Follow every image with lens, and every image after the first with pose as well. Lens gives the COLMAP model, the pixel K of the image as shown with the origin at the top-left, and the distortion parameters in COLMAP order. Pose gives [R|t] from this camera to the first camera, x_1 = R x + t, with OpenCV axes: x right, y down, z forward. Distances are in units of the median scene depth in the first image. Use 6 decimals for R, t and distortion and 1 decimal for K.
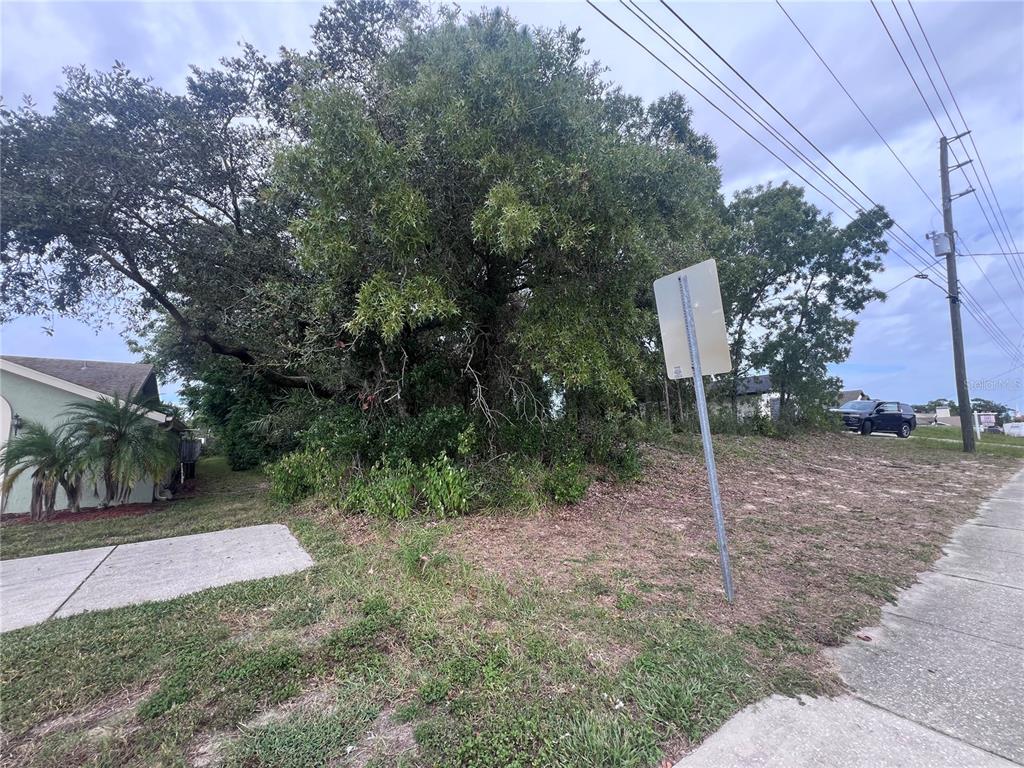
lens RADIAL K [[409.5, 0, 511.4], [0, 409.5, 385.3], [0, 0, 1]] dist [-0.001842, 0.000321]
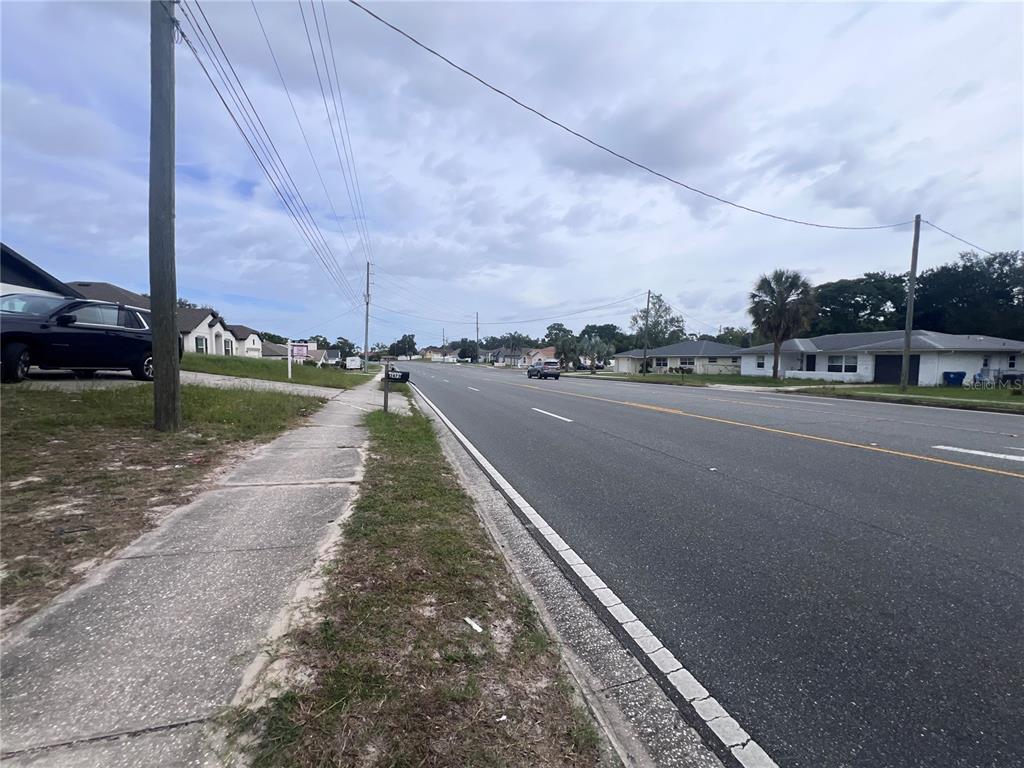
lens RADIAL K [[409.5, 0, 513.6], [0, 409.5, 381.2], [0, 0, 1]] dist [-0.001842, 0.000321]
pose [[0.323321, -0.032533, 0.945730, 1.987270], [-0.121624, 0.989691, 0.075626, 0.114385], [-0.938441, -0.139475, 0.316031, 1.311532]]
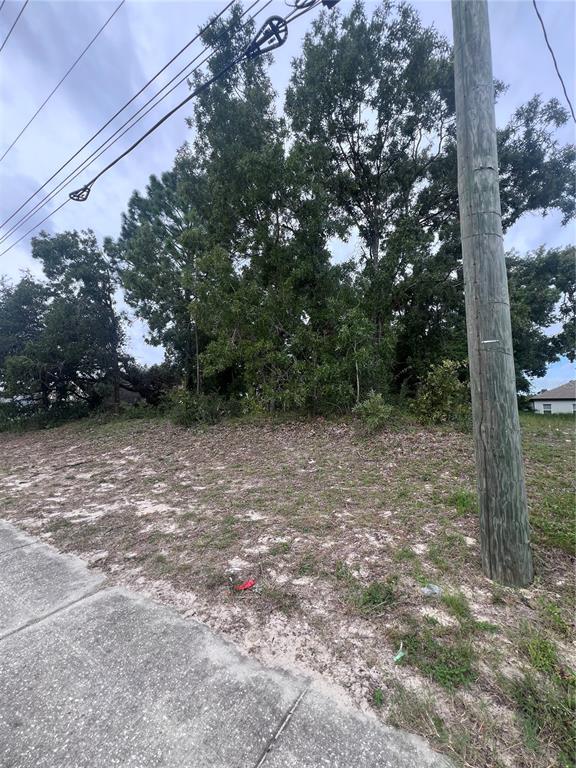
lens RADIAL K [[307.1, 0, 286.7], [0, 307.1, 383.6], [0, 0, 1]] dist [-0.001842, 0.000321]
pose [[0.381429, -0.060994, -0.922384, 3.024534], [0.089501, 0.995570, -0.028823, 0.173590], [0.920055, -0.071561, 0.385199, 2.107627]]
